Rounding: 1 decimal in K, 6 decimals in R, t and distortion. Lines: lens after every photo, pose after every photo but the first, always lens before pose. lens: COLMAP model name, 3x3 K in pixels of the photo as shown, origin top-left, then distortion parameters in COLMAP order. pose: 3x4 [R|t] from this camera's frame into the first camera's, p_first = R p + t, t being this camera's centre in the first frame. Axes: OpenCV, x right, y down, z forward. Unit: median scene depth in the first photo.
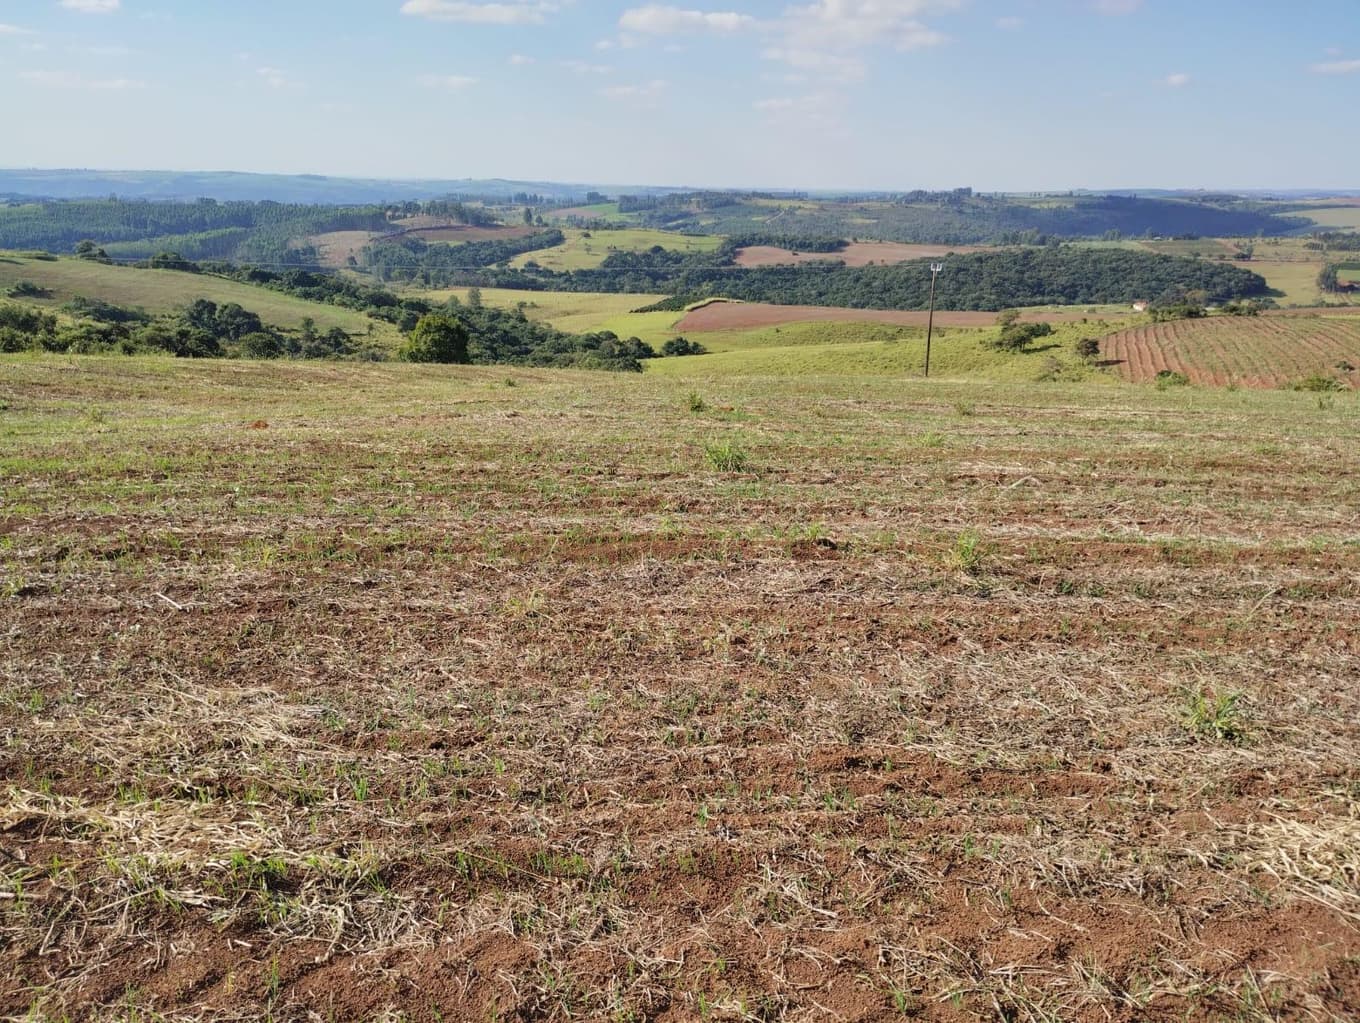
lens RADIAL K [[1126.1, 0, 667.3], [0, 1126.1, 513.1], [0, 0, 1]] dist [0.072011, -0.080002]
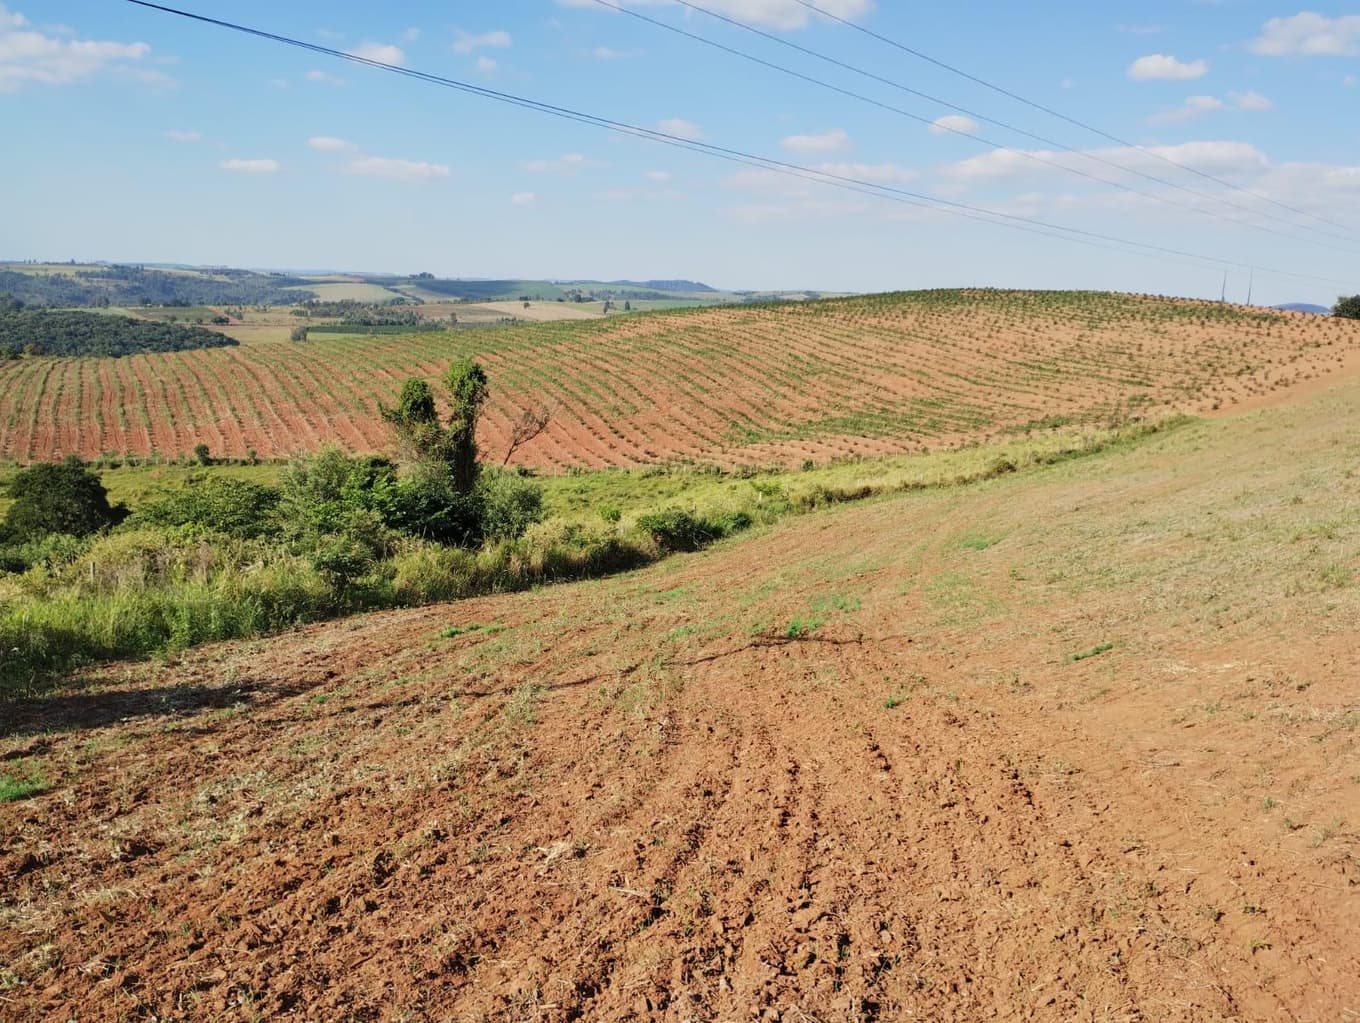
lens RADIAL K [[1134.7, 0, 669.6], [0, 1134.7, 495.0], [0, 0, 1]] dist [0.066708, -0.076101]
pose [[0.711668, -0.114379, 0.693142, 0.092833], [0.169496, 0.985465, -0.011410, -0.001861], [-0.681762, 0.125605, 0.720710, 0.059404]]
